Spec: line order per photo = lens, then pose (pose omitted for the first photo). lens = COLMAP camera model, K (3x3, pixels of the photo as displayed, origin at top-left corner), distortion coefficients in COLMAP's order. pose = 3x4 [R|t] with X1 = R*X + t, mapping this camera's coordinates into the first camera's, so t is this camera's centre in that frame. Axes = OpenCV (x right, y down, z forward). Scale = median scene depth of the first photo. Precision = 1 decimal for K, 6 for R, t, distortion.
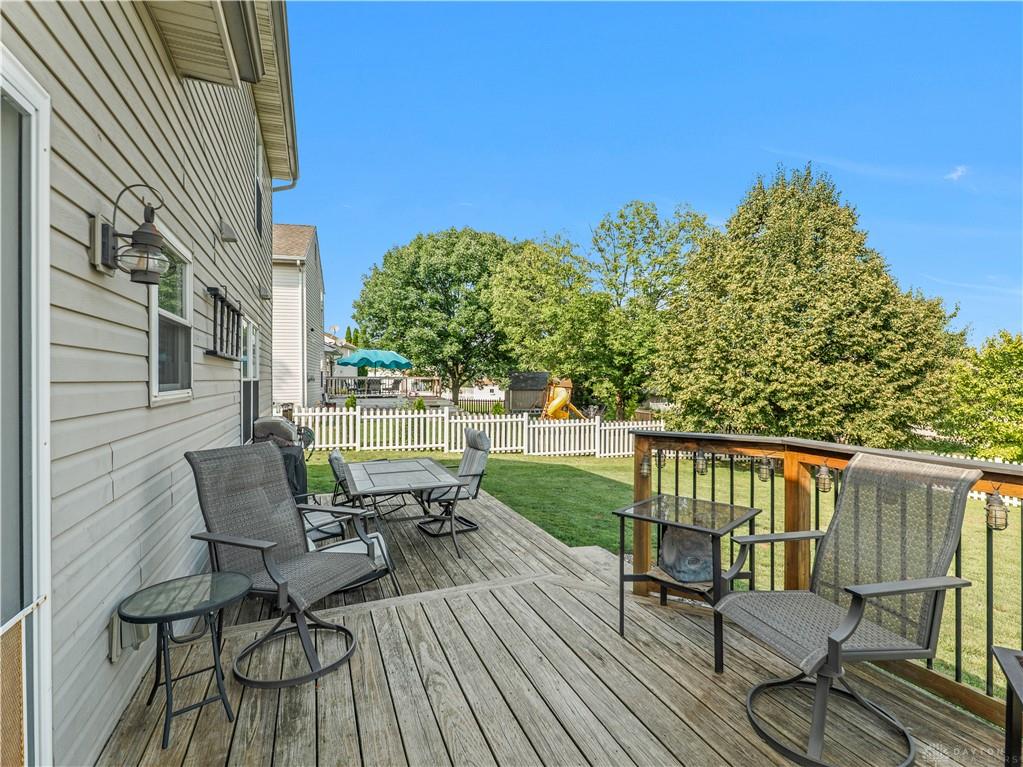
lens RADIAL K [[526.8, 0, 508.8], [0, 526.8, 377.6], [0, 0, 1]] dist [0.002997, -0.003687]
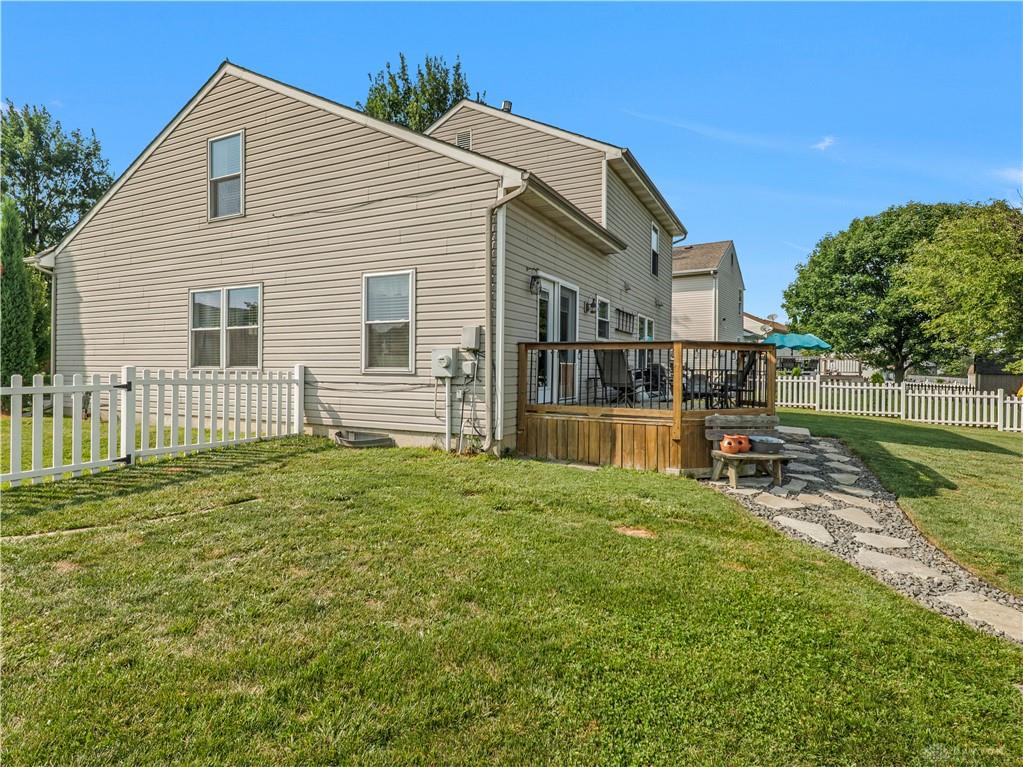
lens RADIAL K [[526.8, 0, 506.4], [0, 526.8, 375.9], [0, 0, 1]] dist [0.002997, -0.003687]
pose [[0.661433, 0.016963, -0.749813, 0.296319], [-0.008549, 0.999850, 0.015078, 0.041899], [0.749956, -0.003563, 0.661478, -0.345061]]
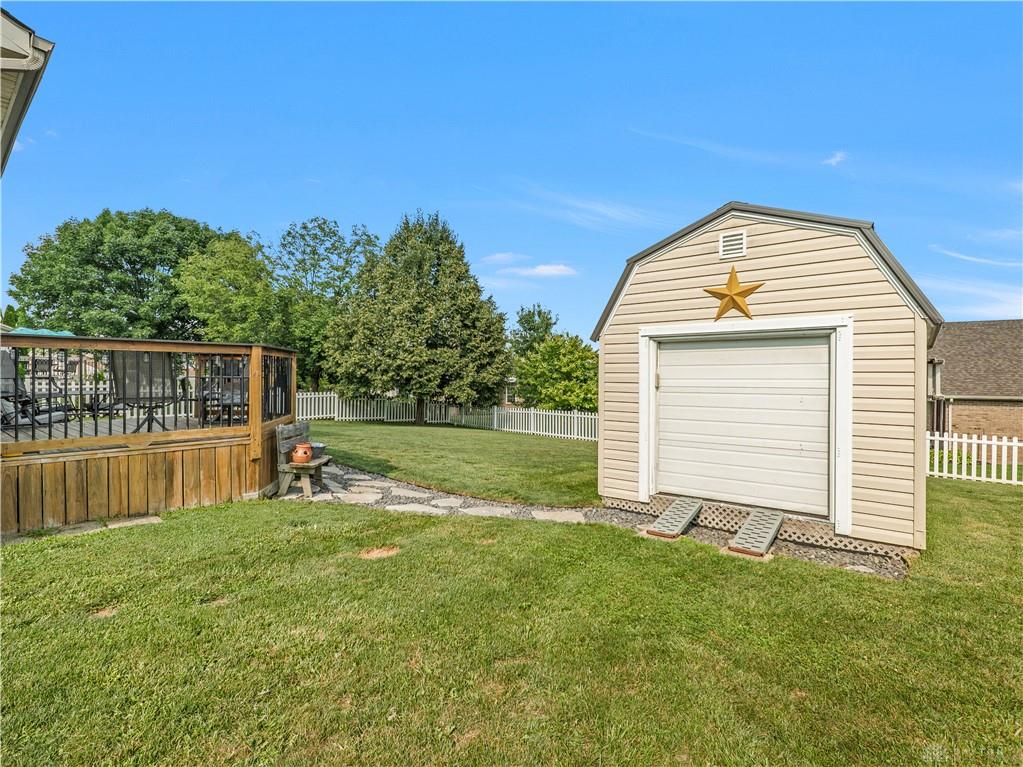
lens RADIAL K [[526.8, 0, 529.7], [0, 526.8, 385.3], [0, 0, 1]] dist [0.002997, -0.003687]
pose [[0.878040, -0.004996, 0.478560, 0.089163], [-0.004329, 0.999822, 0.018382, 0.039874], [-0.478567, -0.018211, 0.877862, -0.372030]]
